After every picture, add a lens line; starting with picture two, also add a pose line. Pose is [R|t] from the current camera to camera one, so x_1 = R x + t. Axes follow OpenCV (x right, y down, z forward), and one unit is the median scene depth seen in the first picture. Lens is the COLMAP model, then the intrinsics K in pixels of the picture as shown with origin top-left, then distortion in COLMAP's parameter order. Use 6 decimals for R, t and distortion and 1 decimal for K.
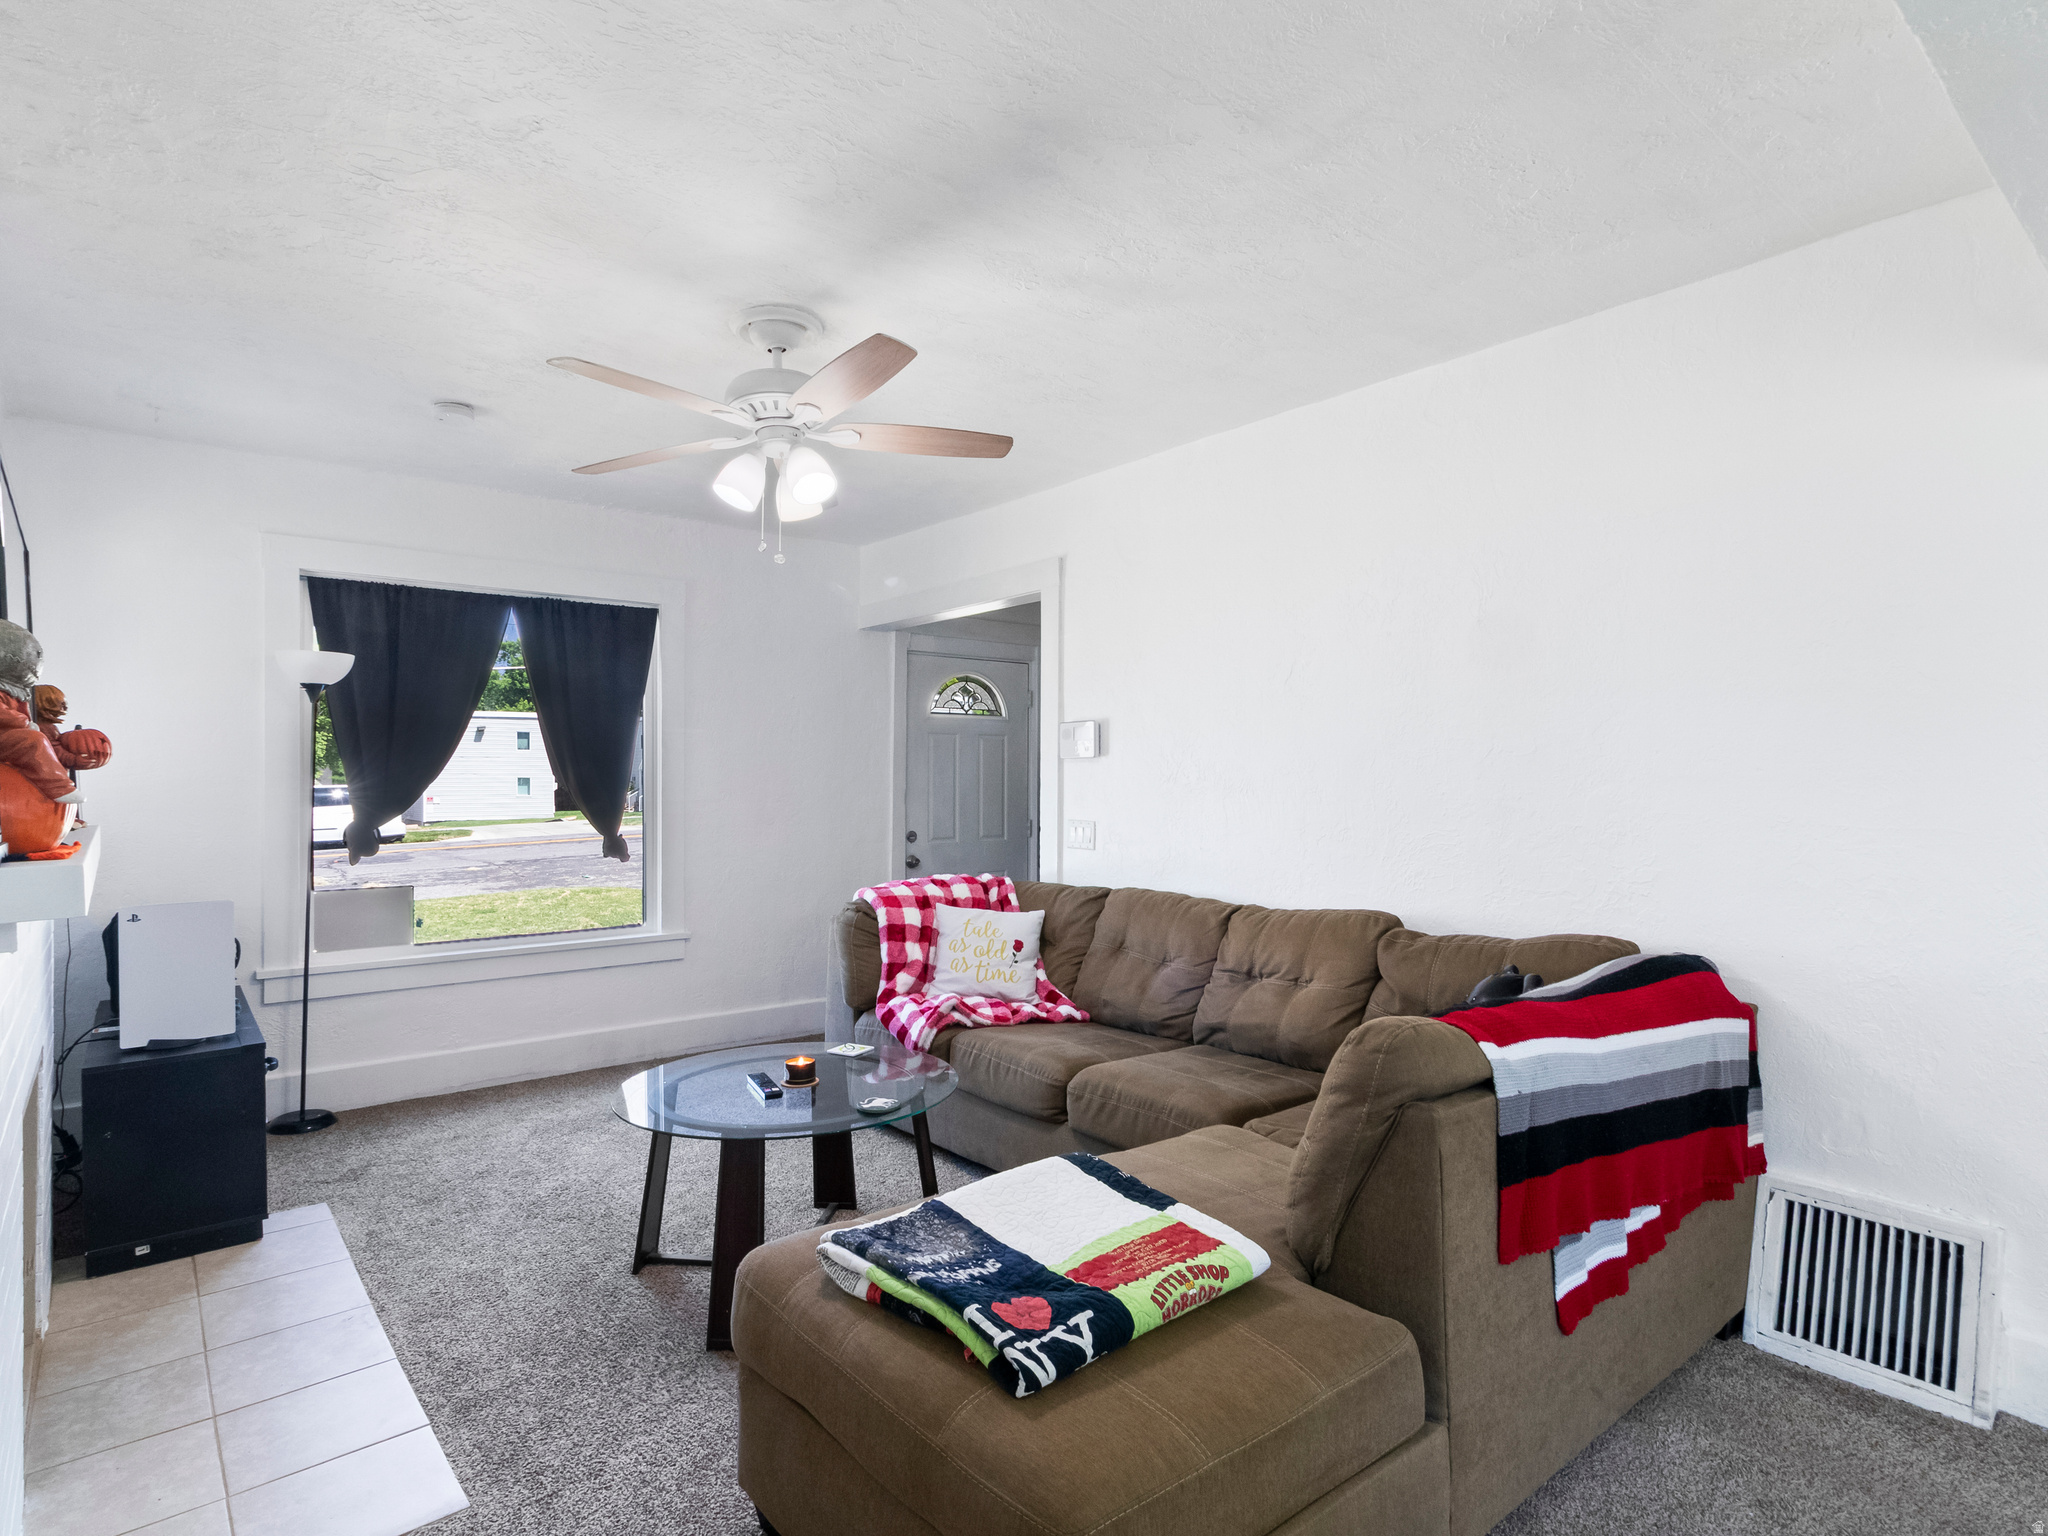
lens RADIAL K [[1089.8, 0, 1024.0], [0, 1089.8, 768.0], [0, 0, 1]] dist [0.001493, 0.000898]
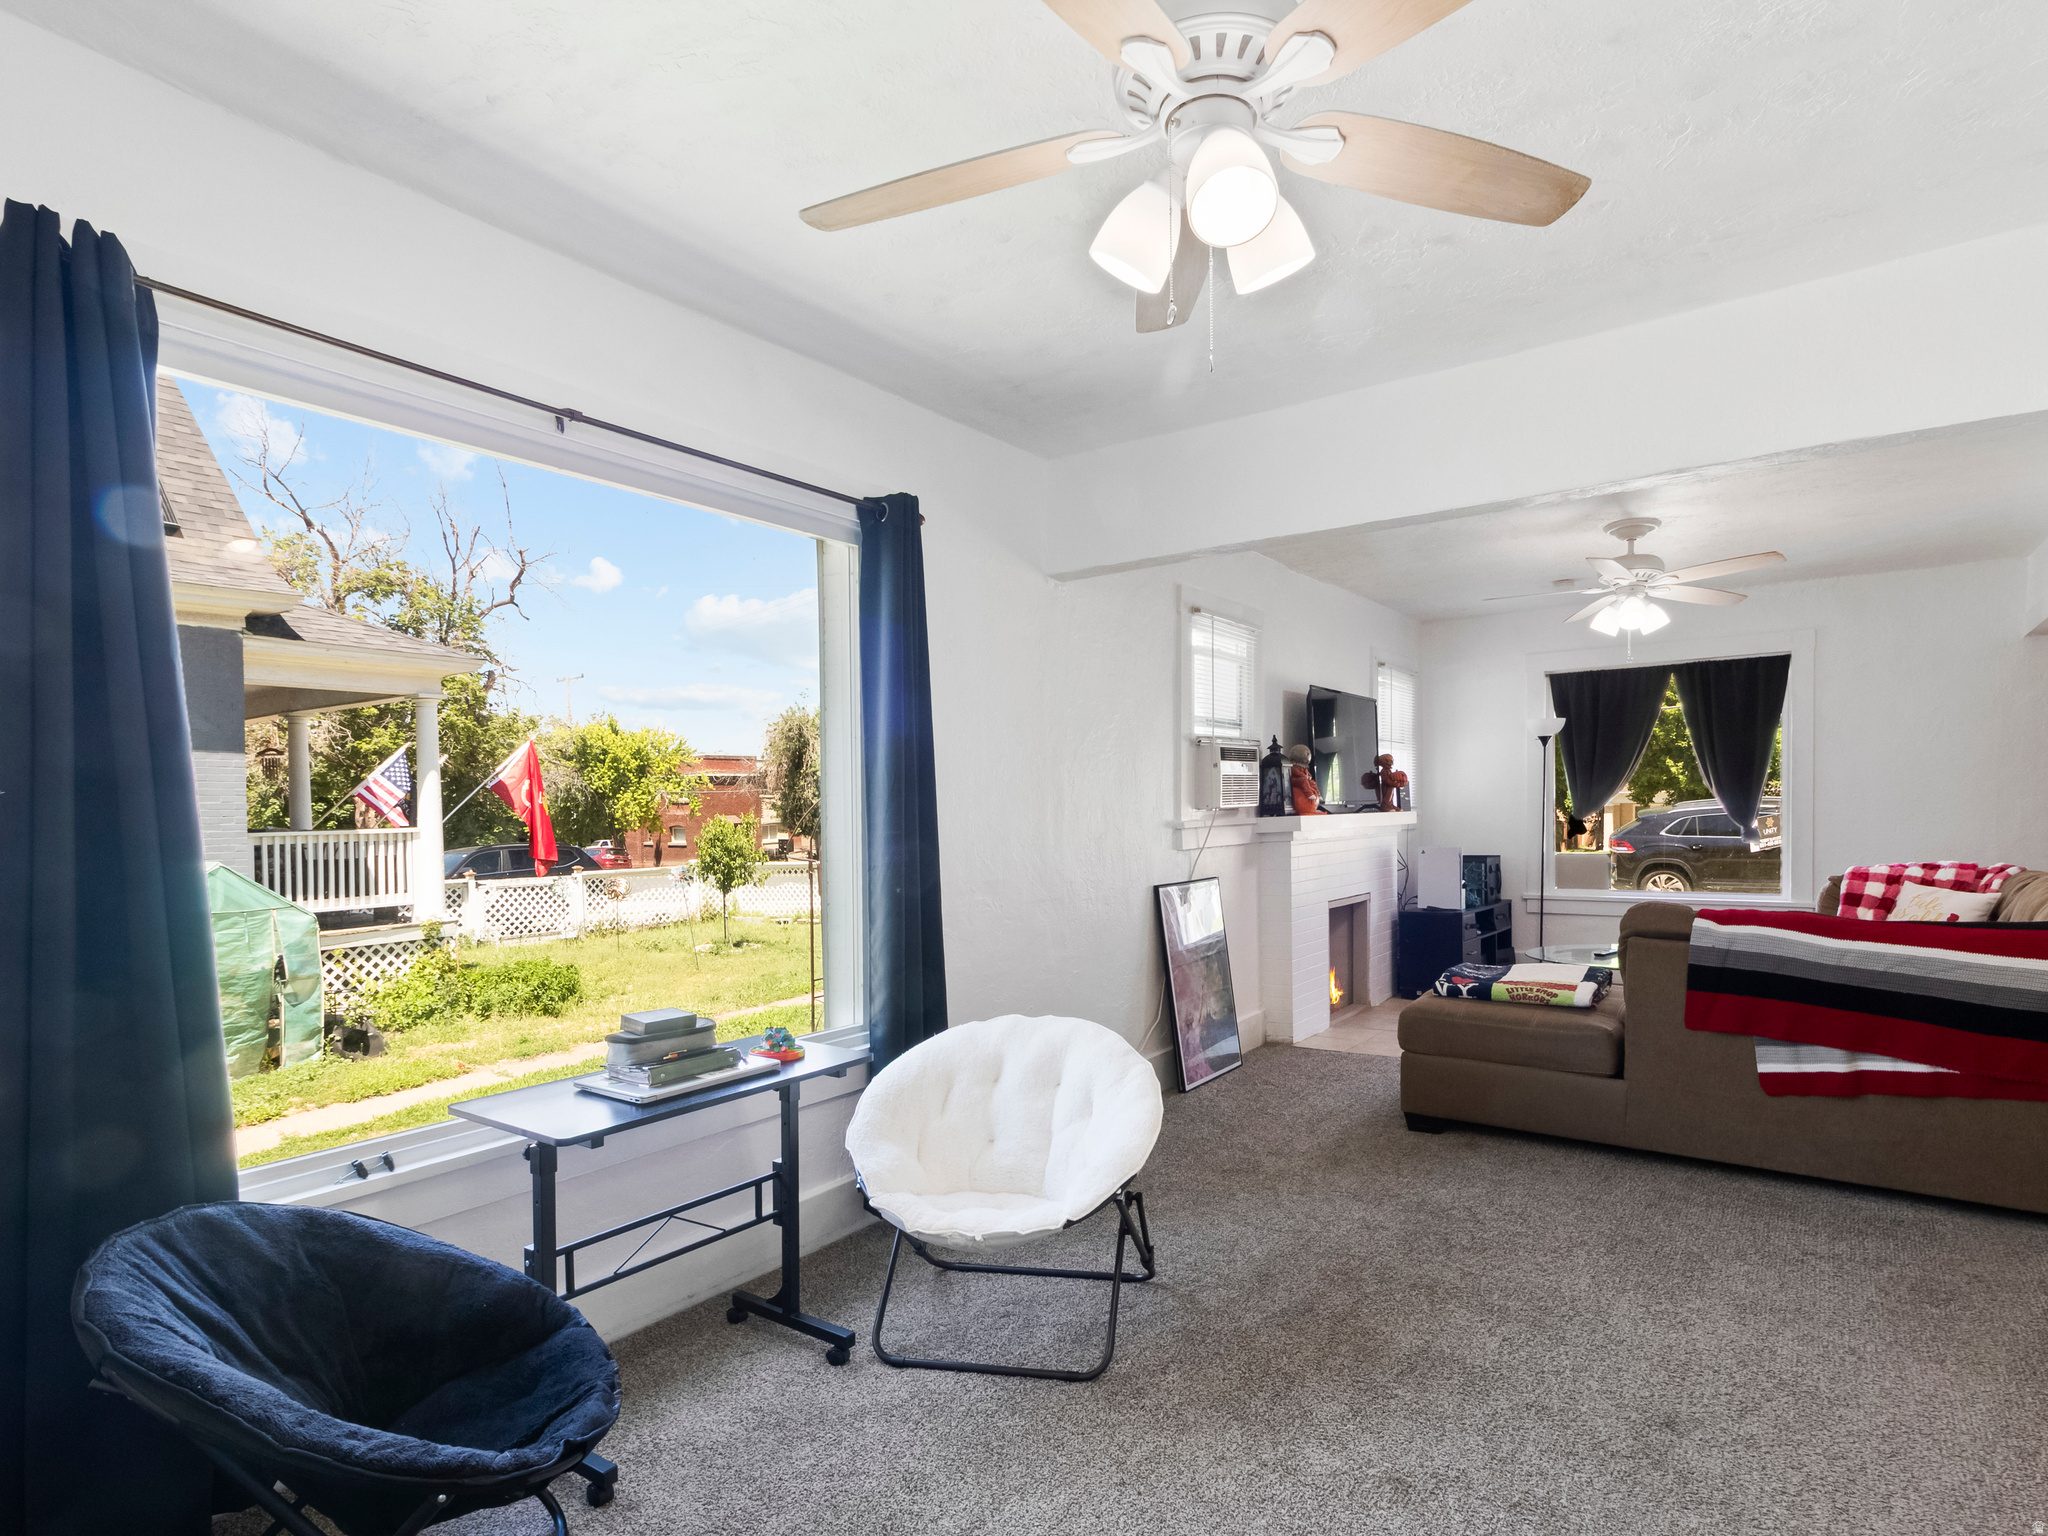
lens RADIAL K [[1089.8, 0, 1024.0], [0, 1089.8, 768.0], [0, 0, 1]] dist [0.001493, 0.000898]
pose [[0.236599, -0.038728, -0.970835, 0.887177], [0.027409, 0.999074, -0.033175, 0.010131], [0.971221, -0.018760, 0.237442, -0.258327]]
